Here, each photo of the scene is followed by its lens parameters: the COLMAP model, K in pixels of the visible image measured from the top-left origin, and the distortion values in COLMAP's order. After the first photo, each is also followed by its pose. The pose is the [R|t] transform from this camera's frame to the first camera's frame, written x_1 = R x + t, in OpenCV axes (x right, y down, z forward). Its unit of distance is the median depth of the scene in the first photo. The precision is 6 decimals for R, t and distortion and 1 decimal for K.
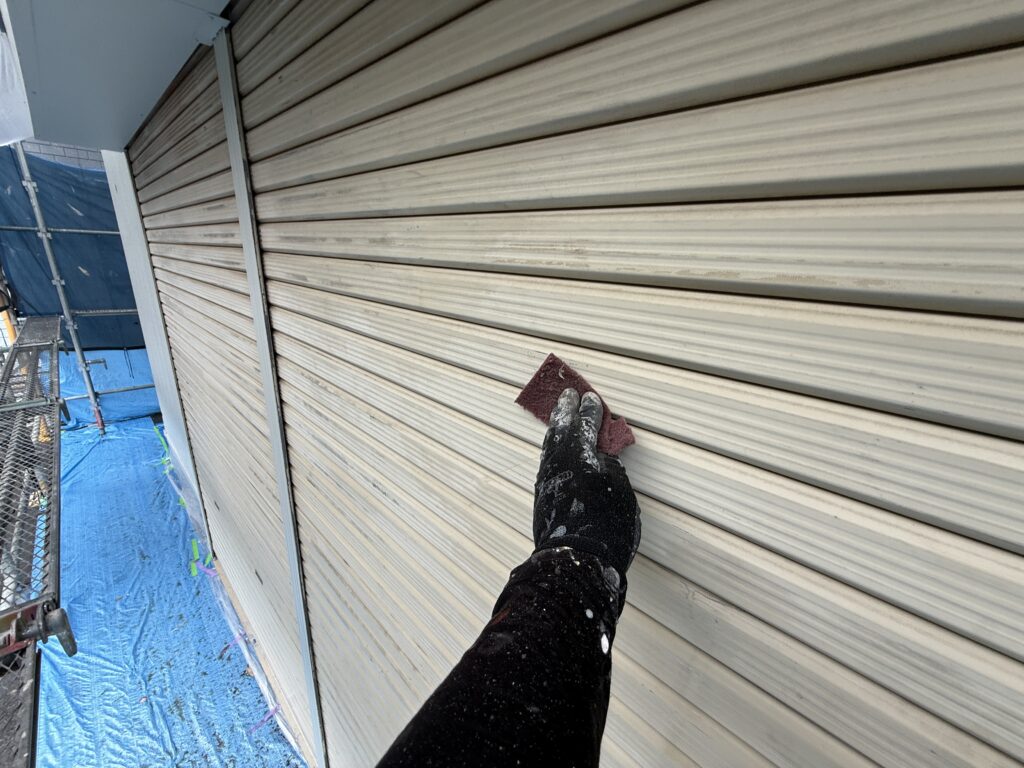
lens RADIAL K [[406.8, 0, 507.6], [0, 406.8, 386.3], [0, 0, 1]] dist [-0.007364, 0.000303]
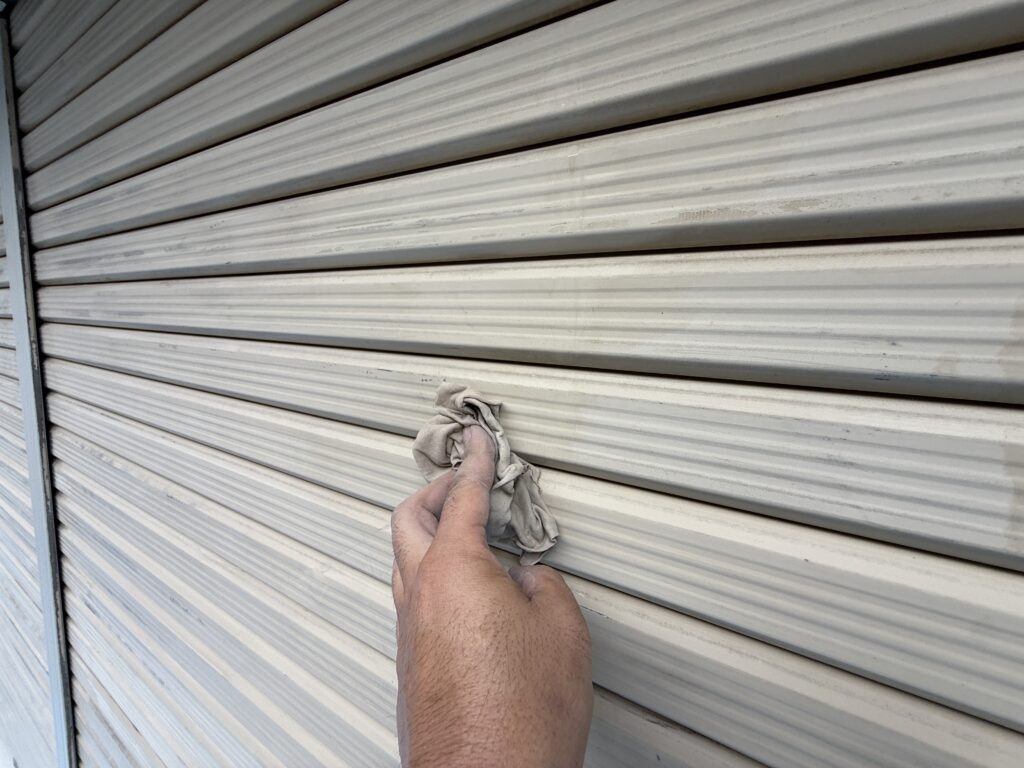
lens RADIAL K [[406.8, 0, 512.4], [0, 406.8, 386.4], [0, 0, 1]] dist [-0.007364, 0.000303]
pose [[0.968178, -0.025604, 0.248949, 0.097951], [0.068580, 0.983817, -0.165531, 0.060884], [-0.240682, 0.177337, 0.954266, 0.220964]]
